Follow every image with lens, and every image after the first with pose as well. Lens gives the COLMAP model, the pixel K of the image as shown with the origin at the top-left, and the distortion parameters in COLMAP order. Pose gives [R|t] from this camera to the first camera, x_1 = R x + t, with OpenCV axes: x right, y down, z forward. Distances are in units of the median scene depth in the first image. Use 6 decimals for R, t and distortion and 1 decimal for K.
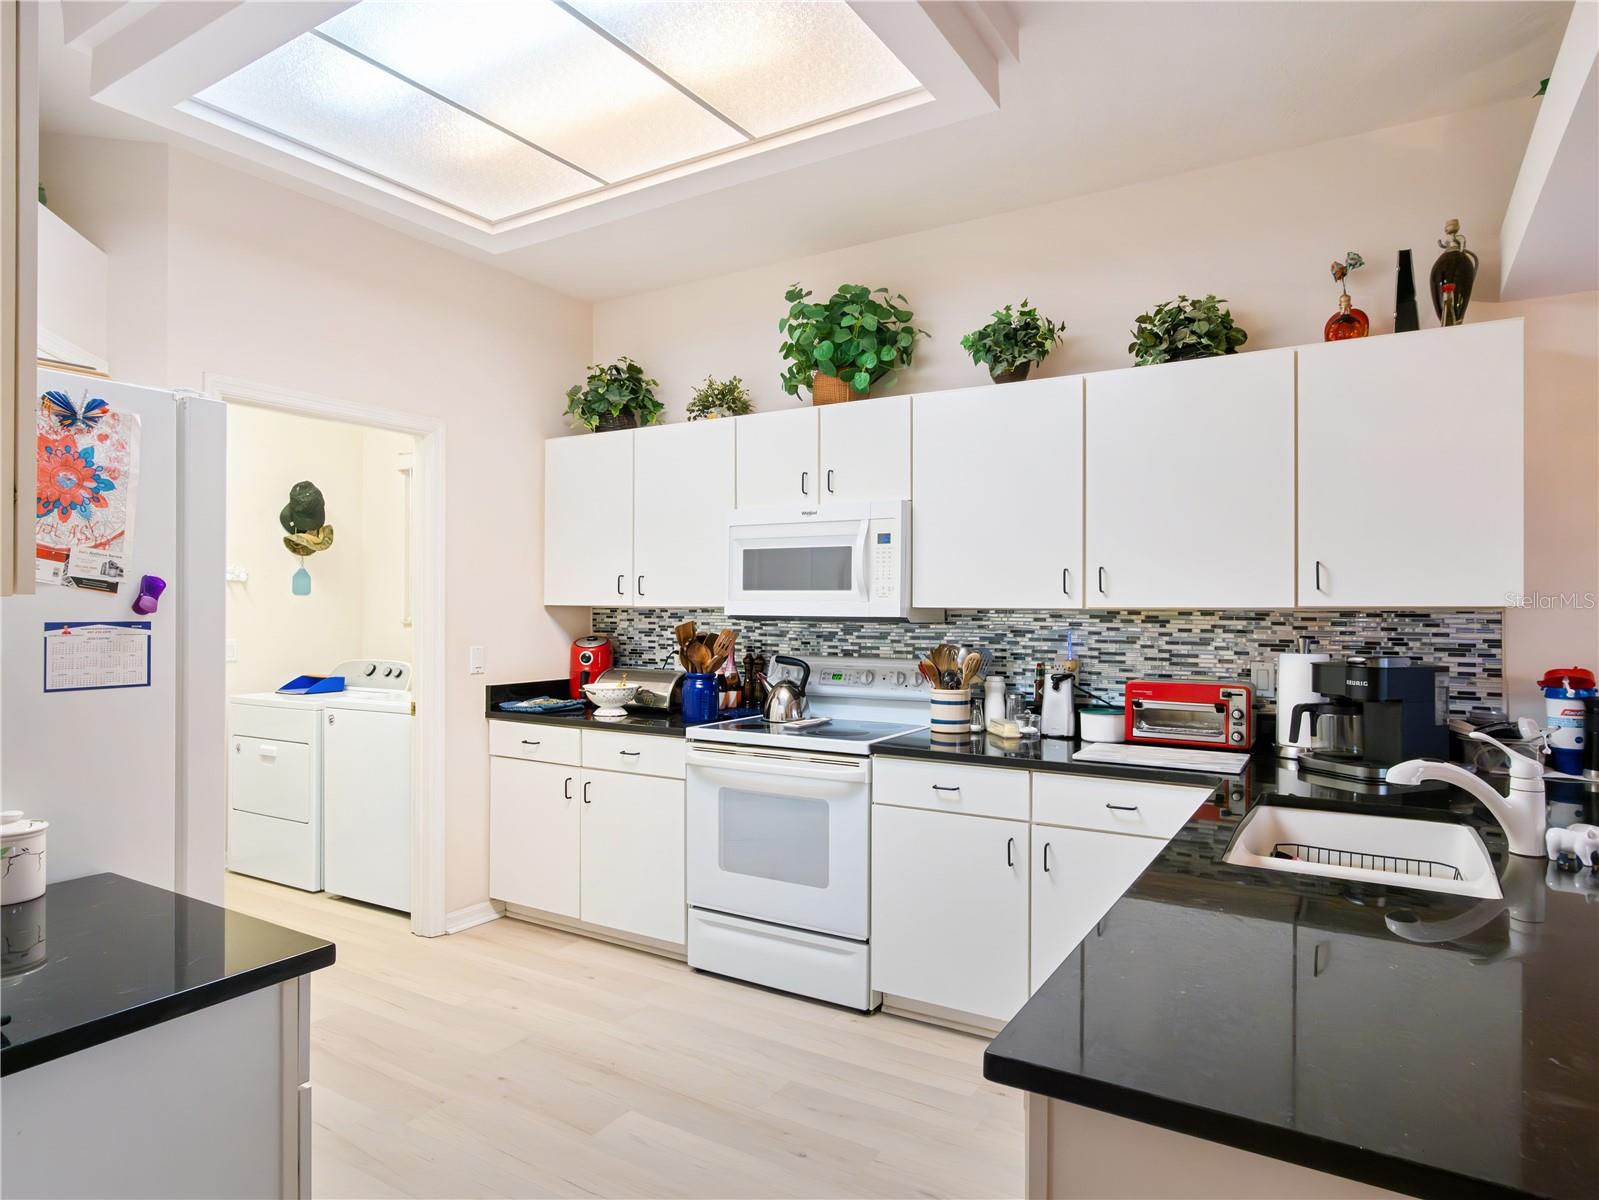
lens RADIAL K [[949.6, 0, 799.5], [0, 949.6, 600.0], [0, 0, 1]] dist [0.000479, 0.001851]
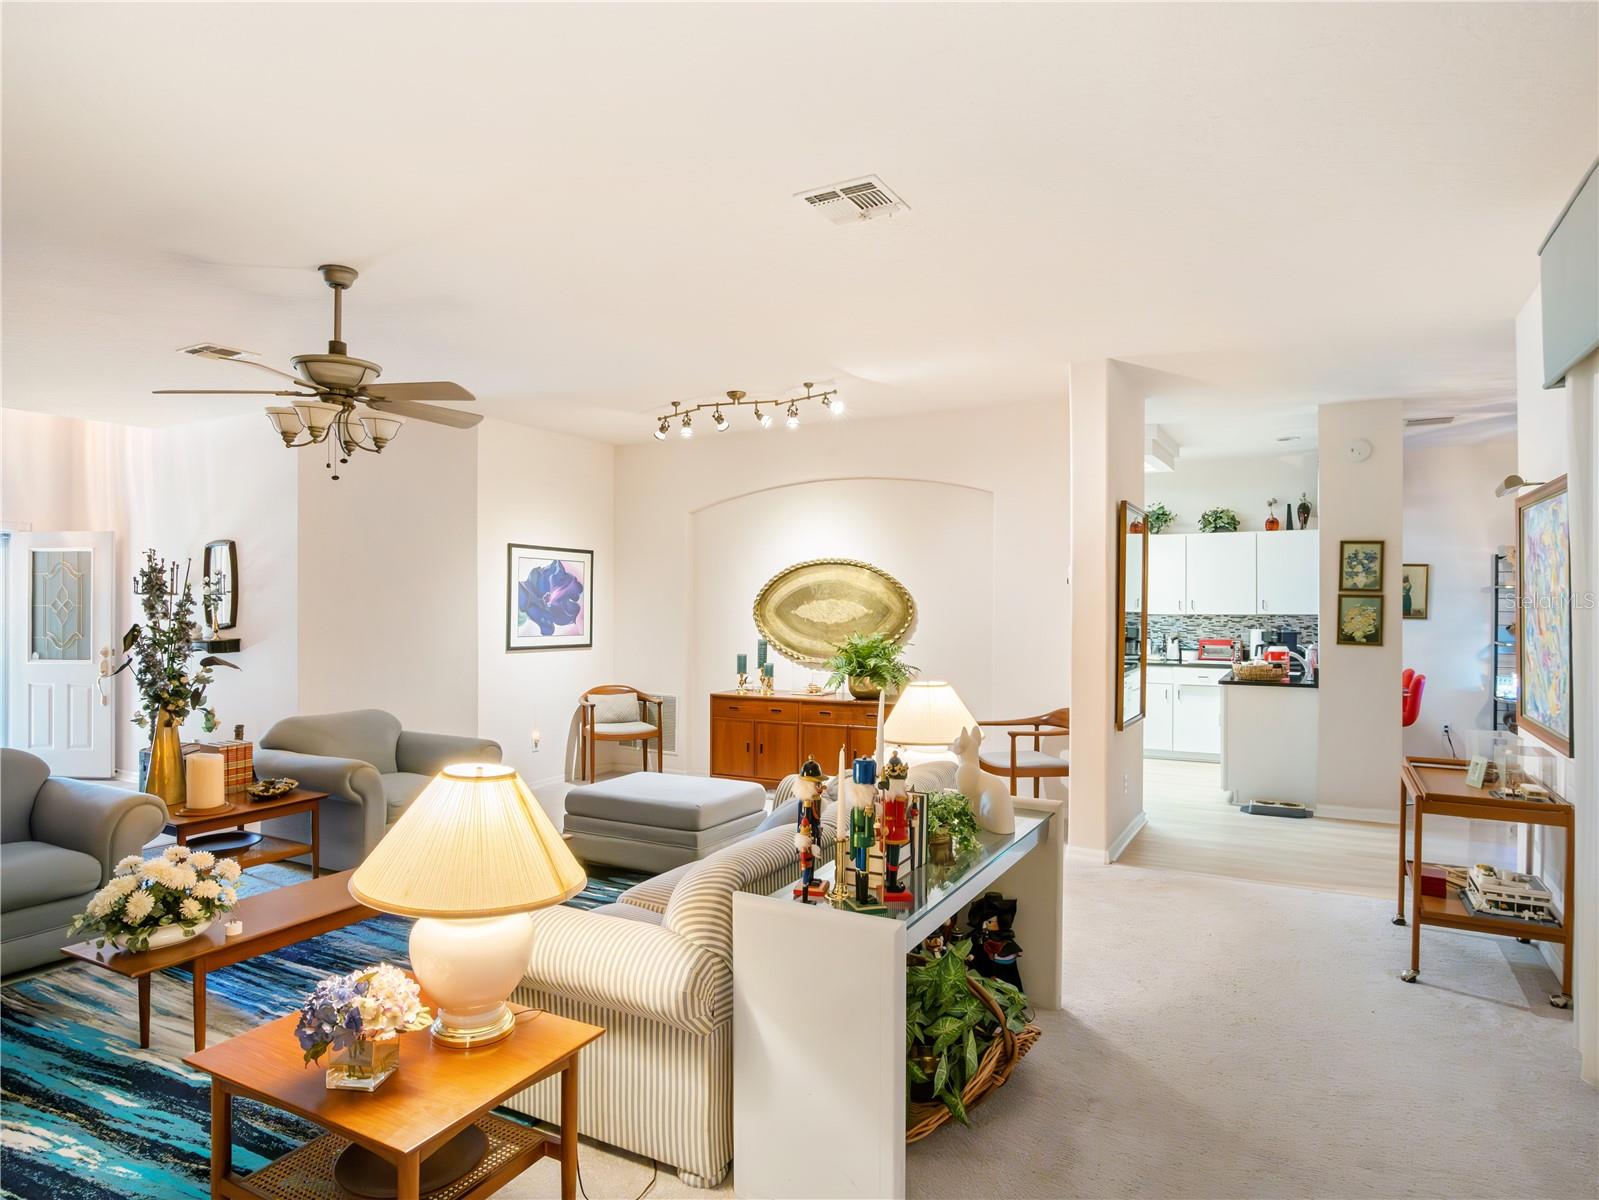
lens RADIAL K [[957.9, 0, 799.5], [0, 957.9, 600.0], [0, 0, 1]] dist [-0.015407, 0.000068]
pose [[0.998723, -0.000479, 0.050524, -1.088752], [0.000303, 0.999994, 0.003482, -0.048031], [-0.050526, -0.003463, 0.998717, -1.972897]]
